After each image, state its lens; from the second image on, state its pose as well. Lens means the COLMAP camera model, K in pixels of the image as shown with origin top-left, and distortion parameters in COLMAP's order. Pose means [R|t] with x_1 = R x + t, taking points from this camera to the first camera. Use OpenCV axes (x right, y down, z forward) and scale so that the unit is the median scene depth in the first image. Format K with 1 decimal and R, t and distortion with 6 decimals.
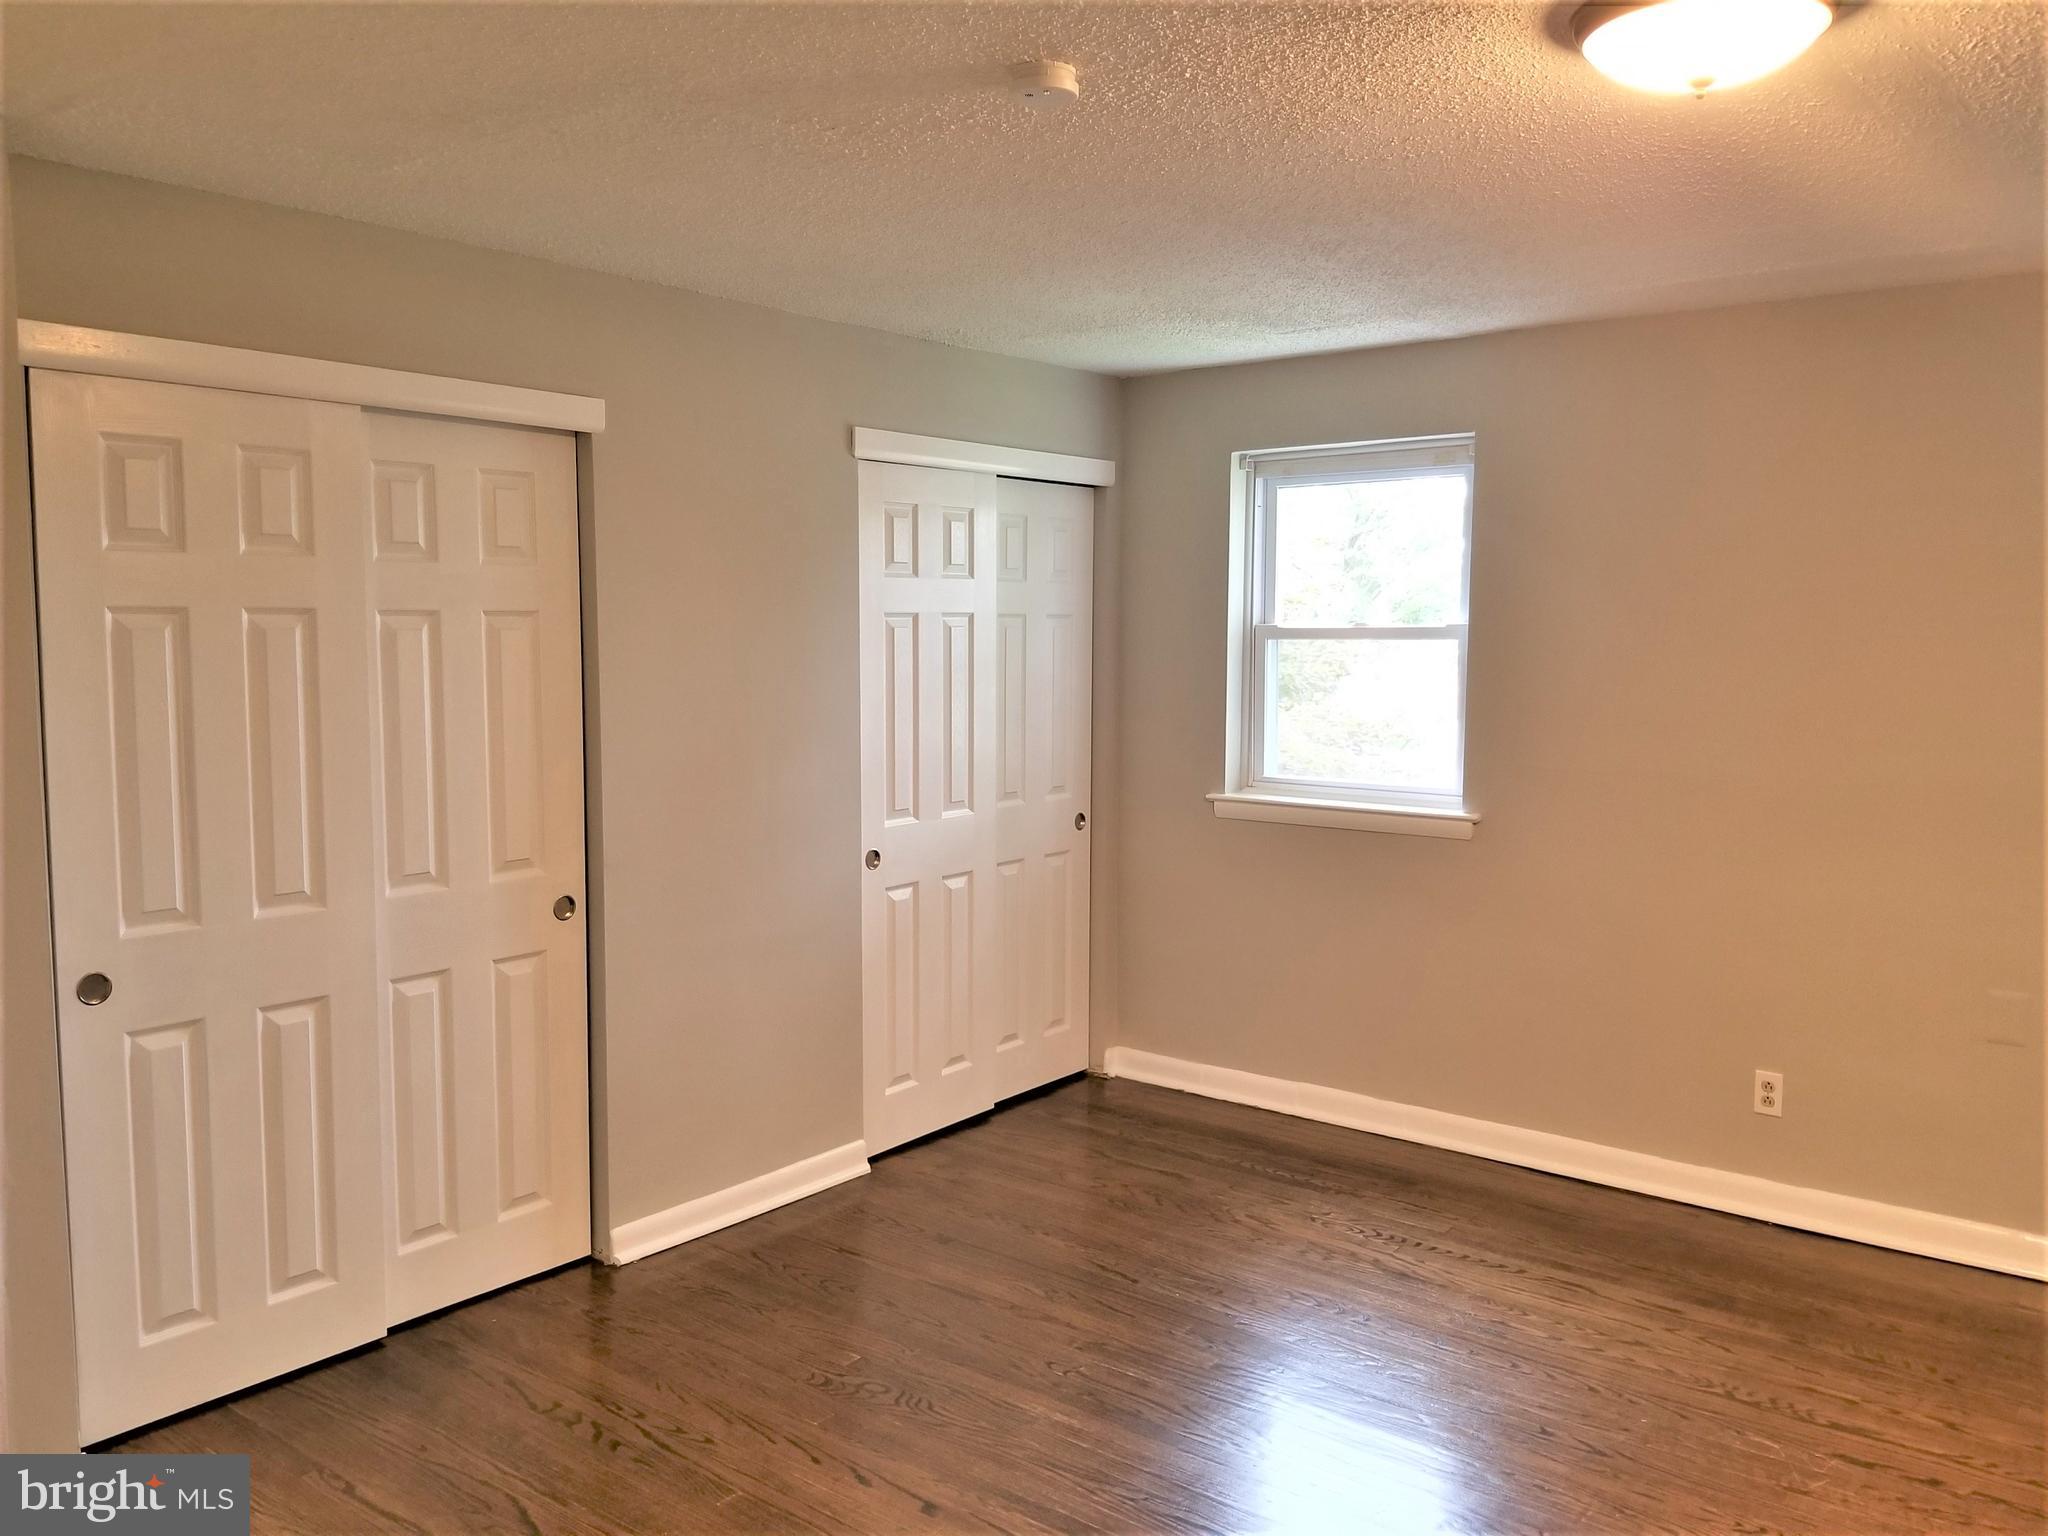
lens RADIAL K [[1604.8, 0, 1029.5], [0, 1604.8, 760.3], [0, 0, 1]] dist [0.068460, -0.119954]
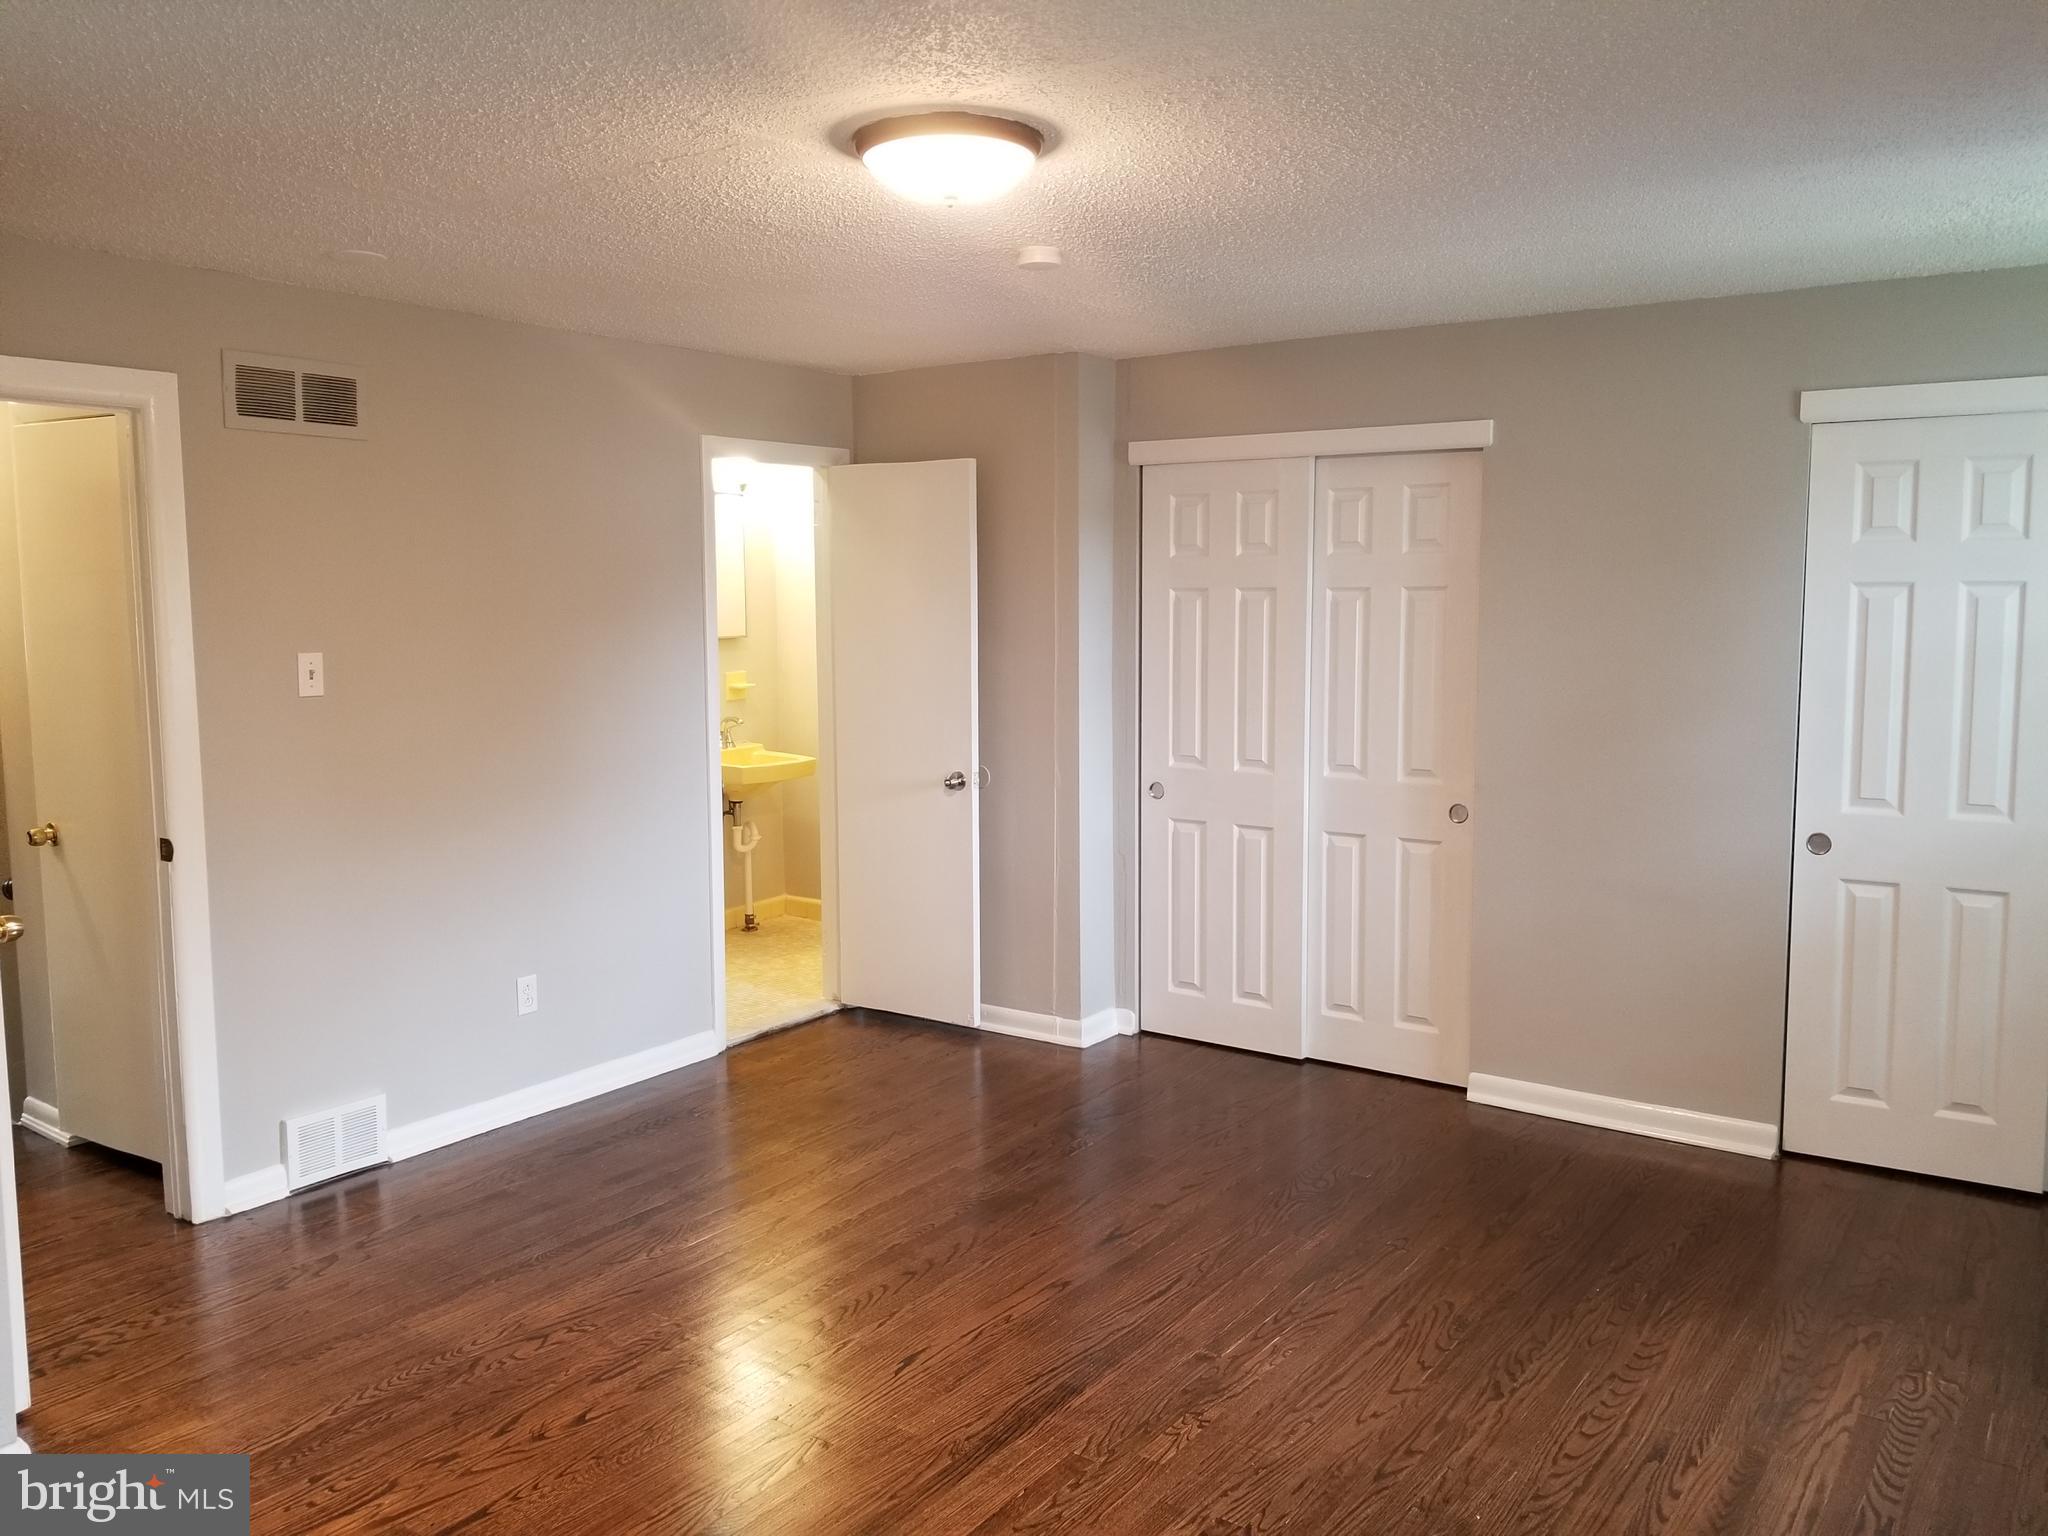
lens RADIAL K [[1604.8, 0, 985.3], [0, 1604.8, 755.0], [0, 0, 1]] dist [0.068460, -0.119954]
pose [[0.042807, 0.100828, -0.993983, 0.962701], [-0.082567, 0.991848, 0.097055, -0.049277], [0.995666, 0.077916, 0.050783, 0.533509]]
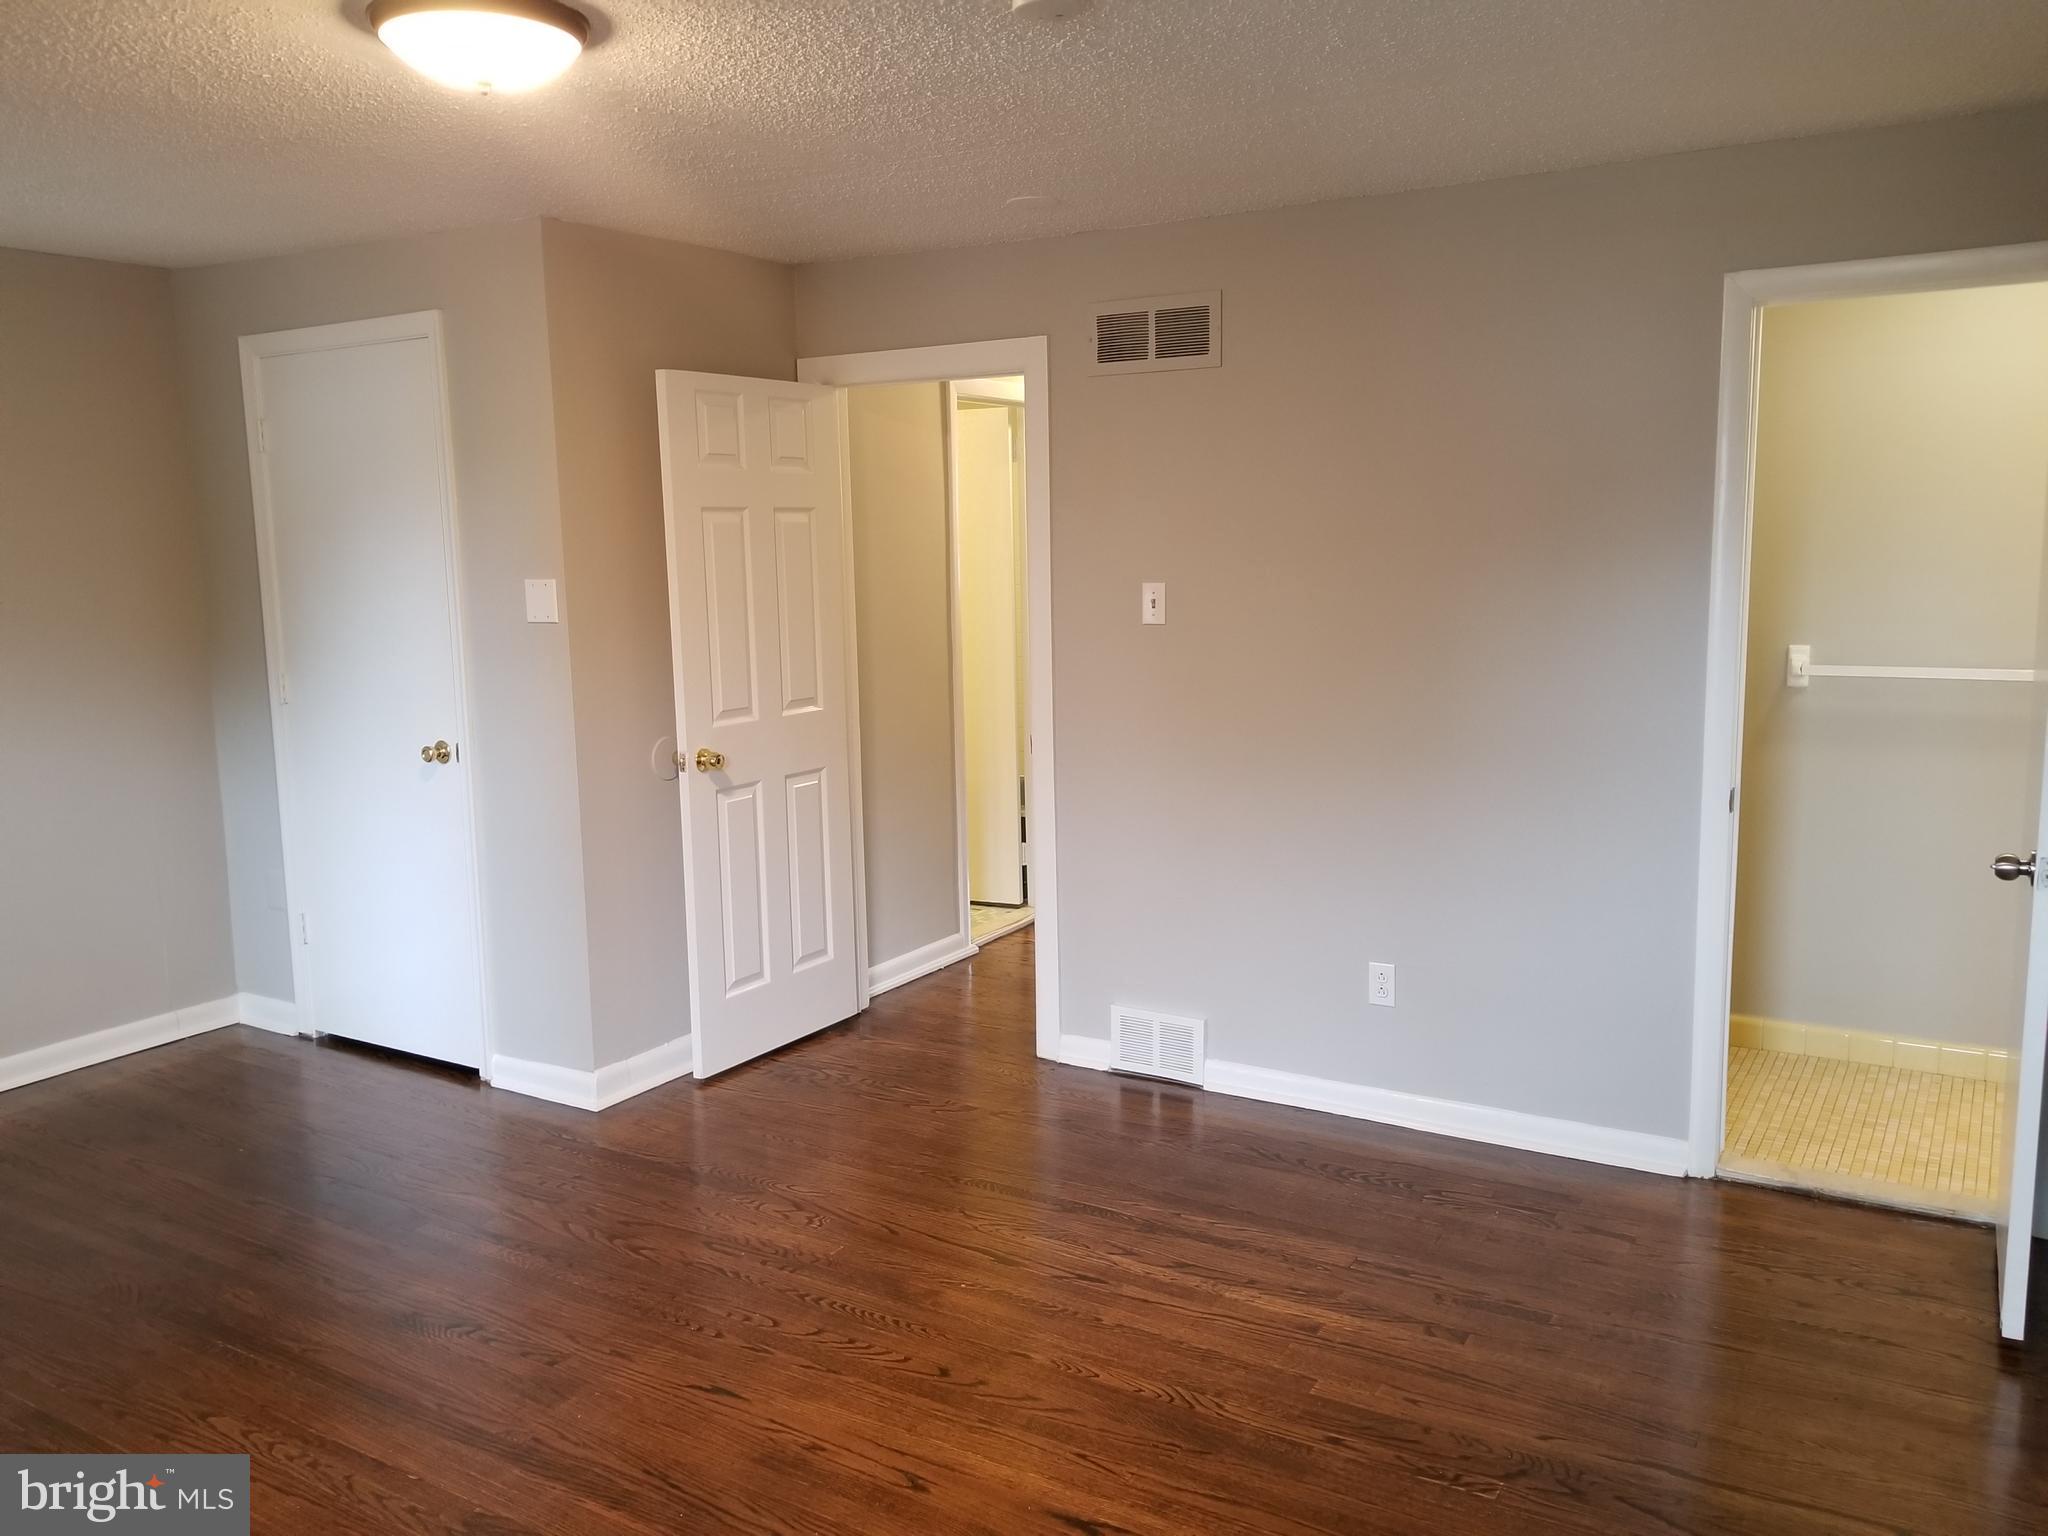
lens RADIAL K [[1604.8, 0, 1023.5], [0, 1604.8, 780.9], [0, 0, 1]] dist [0.068460, -0.119954]
pose [[-0.994197, 0.037359, -0.100884, 0.082351], [0.012607, 0.971764, 0.235618, -0.106028], [0.106838, 0.232978, -0.966595, 1.240527]]
